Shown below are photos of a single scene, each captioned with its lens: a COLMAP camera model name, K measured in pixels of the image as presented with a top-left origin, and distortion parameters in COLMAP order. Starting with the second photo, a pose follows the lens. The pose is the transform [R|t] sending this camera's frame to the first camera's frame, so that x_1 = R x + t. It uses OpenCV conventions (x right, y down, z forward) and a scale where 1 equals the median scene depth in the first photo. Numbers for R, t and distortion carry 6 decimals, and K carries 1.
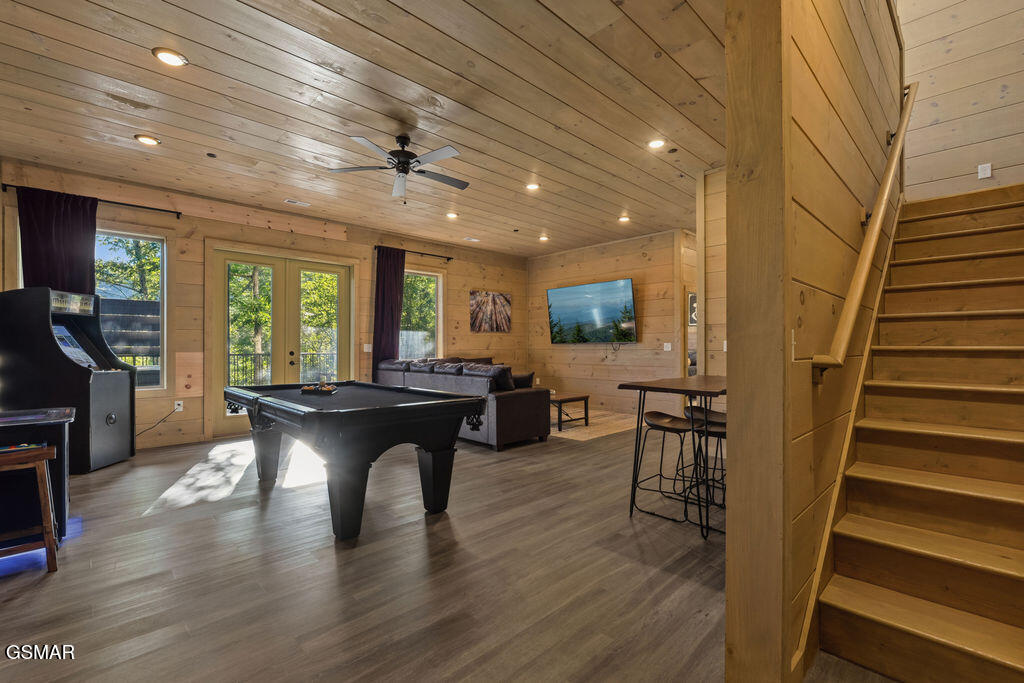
lens RADIAL K [[451.0, 0, 506.7], [0, 451.0, 345.2], [0, 0, 1]] dist [-0.011470, 0.000858]
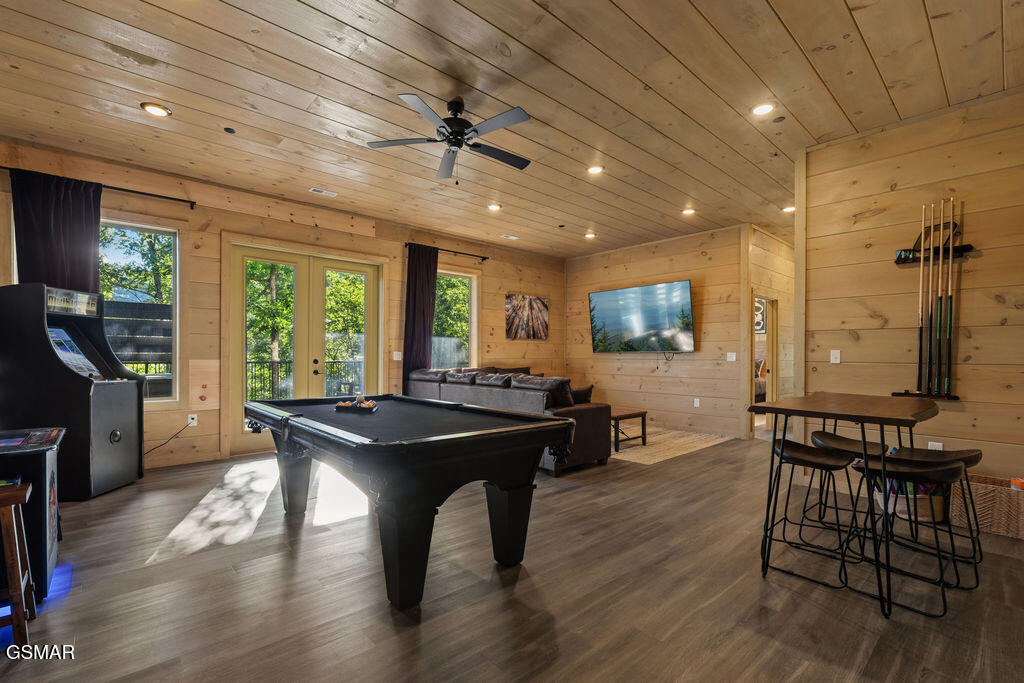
lens RADIAL K [[451.0, 0, 501.2], [0, 451.0, 357.6], [0, 0, 1]] dist [-0.011470, 0.000858]
pose [[0.999444, 0.006493, -0.032716, -0.109350], [-0.006209, 0.999942, 0.008752, 0.000328], [0.032771, -0.008544, 0.999426, 0.157839]]
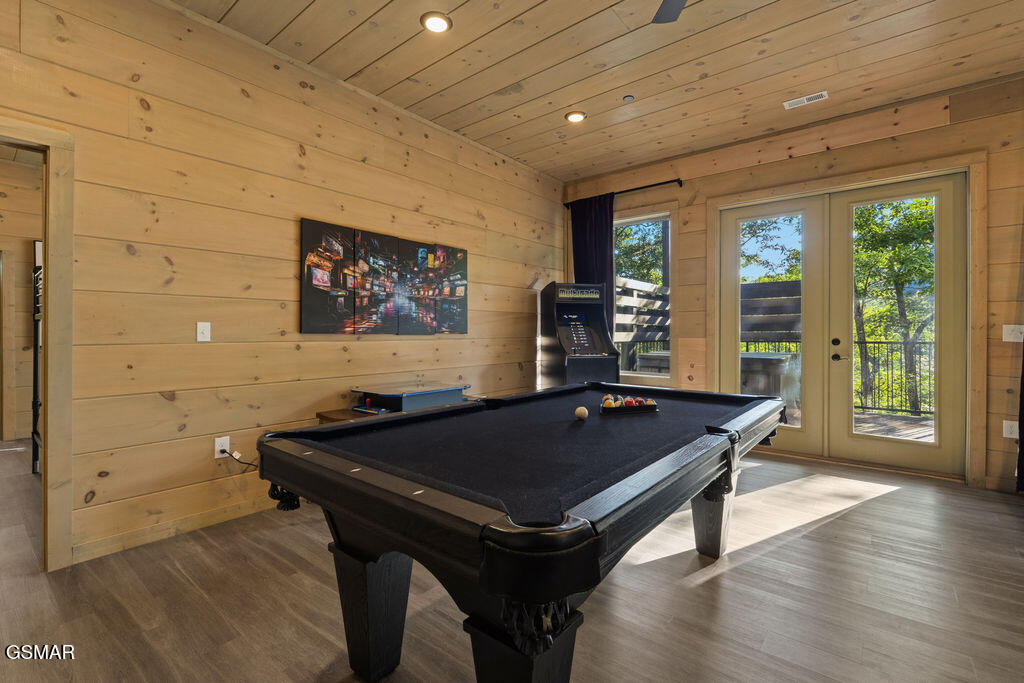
lens RADIAL K [[451.0, 0, 508.9], [0, 451.0, 333.4], [0, 0, 1]] dist [-0.011470, 0.000858]
pose [[0.128002, -0.000105, -0.991774, 0.125119], [0.002169, 0.999998, 0.000174, 0.007605], [0.991772, -0.002173, 0.128002, 0.667192]]
